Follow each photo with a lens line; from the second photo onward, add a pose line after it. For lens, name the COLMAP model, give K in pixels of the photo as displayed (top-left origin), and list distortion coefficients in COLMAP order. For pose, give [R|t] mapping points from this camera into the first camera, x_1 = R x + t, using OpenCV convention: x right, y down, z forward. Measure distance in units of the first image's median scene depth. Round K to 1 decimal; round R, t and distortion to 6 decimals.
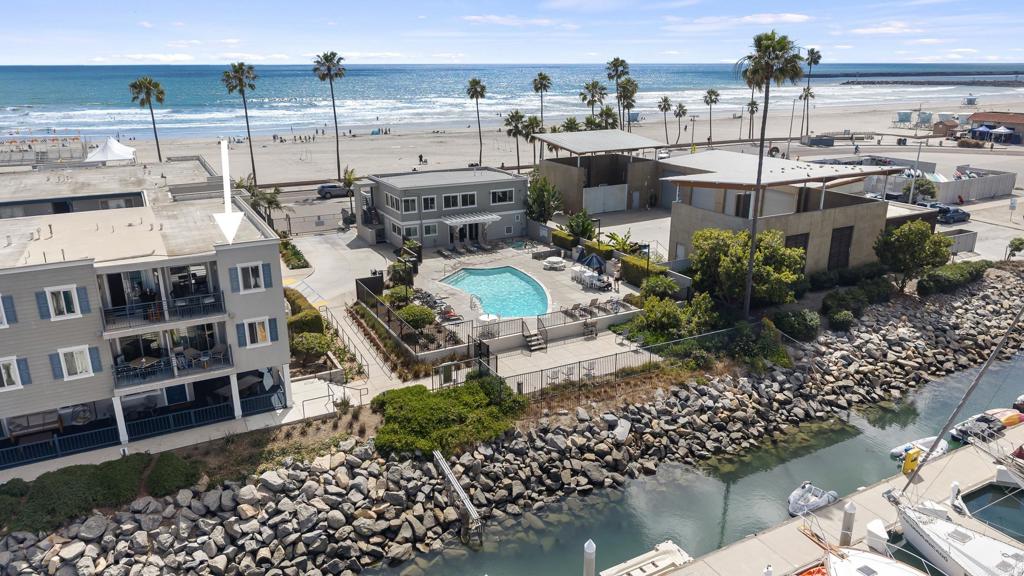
lens RADIAL K [[687.9, 0, 512.0], [0, 687.9, 288.0], [0, 0, 1]] dist [0.006445, 0.001264]
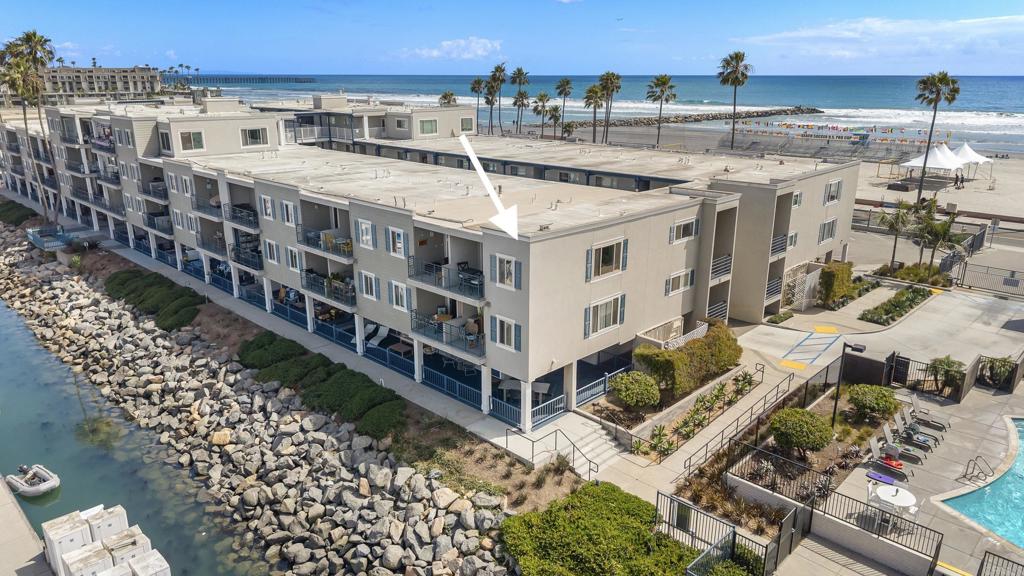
lens RADIAL K [[687.9, 0, 512.0], [0, 687.9, 288.0], [0, 0, 1]] dist [0.006445, 0.001264]
pose [[0.307611, 0.283528, -0.908288, 0.437890], [-0.294870, 0.935986, 0.192310, -0.170736], [0.904670, 0.208670, 0.371523, 0.699134]]
